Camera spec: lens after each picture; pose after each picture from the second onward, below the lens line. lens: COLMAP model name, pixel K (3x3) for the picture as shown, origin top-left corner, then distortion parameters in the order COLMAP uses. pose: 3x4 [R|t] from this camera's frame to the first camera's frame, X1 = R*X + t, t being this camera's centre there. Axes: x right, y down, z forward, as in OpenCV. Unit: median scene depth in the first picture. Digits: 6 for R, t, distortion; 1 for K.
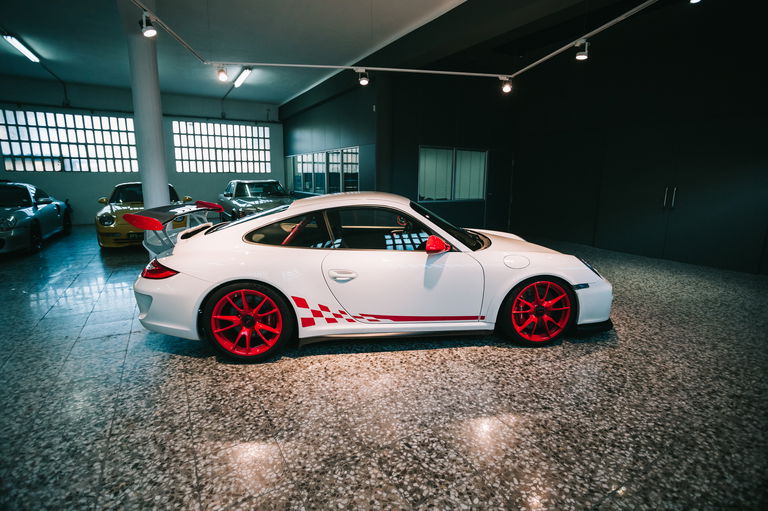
lens RADIAL K [[392.0, 0, 396.2], [0, 392.0, 257.8], [0, 0, 1]] dist [-0.037217, 0.012746]
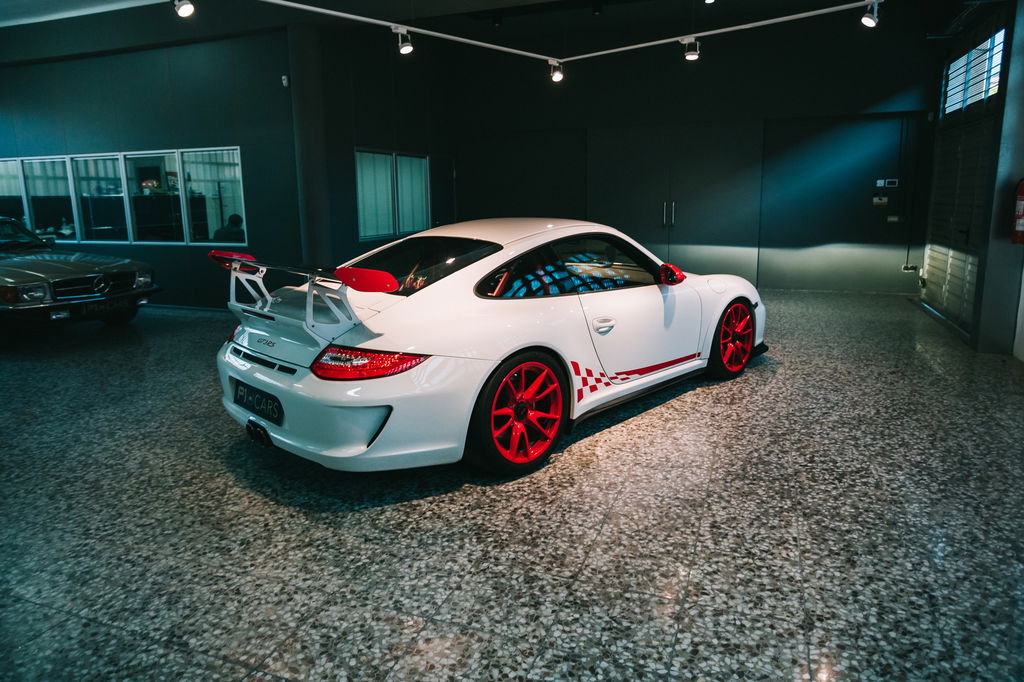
lens RADIAL K [[686.1, 0, 512.0], [0, 686.1, 341.0], [0, 0, 1]] dist [-0.037740, 0.003060]
pose [[0.770796, -0.152860, 0.618471, -1.039157], [0.151040, 0.986957, 0.055695, -0.024157], [-0.618918, 0.050485, 0.783831, 0.063459]]
